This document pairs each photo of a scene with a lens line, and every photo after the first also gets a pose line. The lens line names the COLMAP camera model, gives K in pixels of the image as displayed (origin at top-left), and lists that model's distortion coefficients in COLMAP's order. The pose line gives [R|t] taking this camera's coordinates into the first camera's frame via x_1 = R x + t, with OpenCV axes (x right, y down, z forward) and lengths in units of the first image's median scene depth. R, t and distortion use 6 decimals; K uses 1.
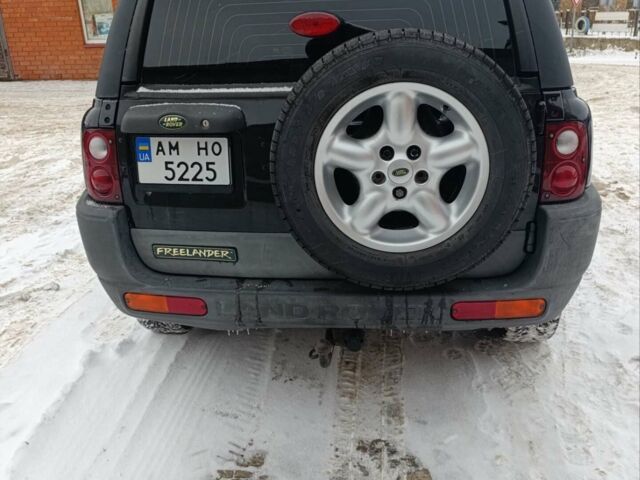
lens RADIAL K [[571.8, 0, 320.0], [0, 571.8, 240.0], [0, 0, 1]] dist [0.067963, -0.088520]
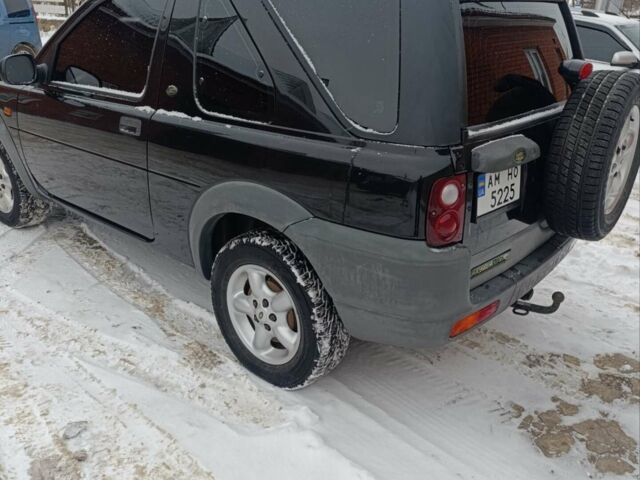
lens RADIAL K [[571.8, 0, 320.0], [0, 571.8, 240.0], [0, 0, 1]] dist [0.067963, -0.088520]
pose [[0.580153, -0.277496, 0.765779, -1.139384], [0.248621, 0.955637, 0.157940, -0.258854], [-0.775635, 0.098759, 0.623408, 0.470489]]
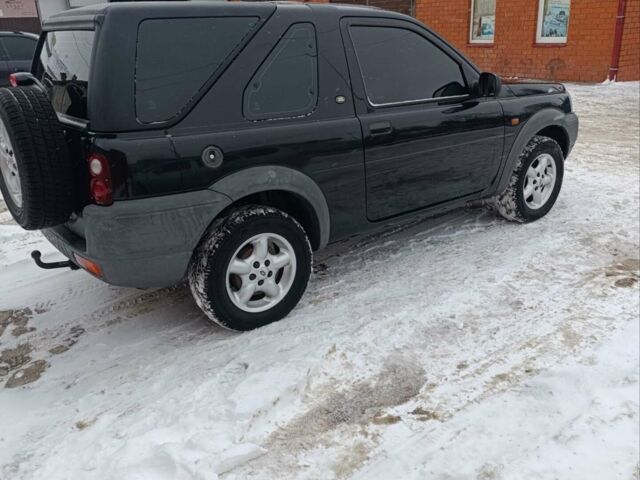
lens RADIAL K [[571.8, 0, 320.0], [0, 571.8, 240.0], [0, 0, 1]] dist [0.067963, -0.088520]
pose [[0.683979, 0.259756, -0.681689, 1.538032], [-0.246215, 0.961825, 0.119459, -0.243286], [0.686696, 0.086134, 0.721824, 0.252113]]
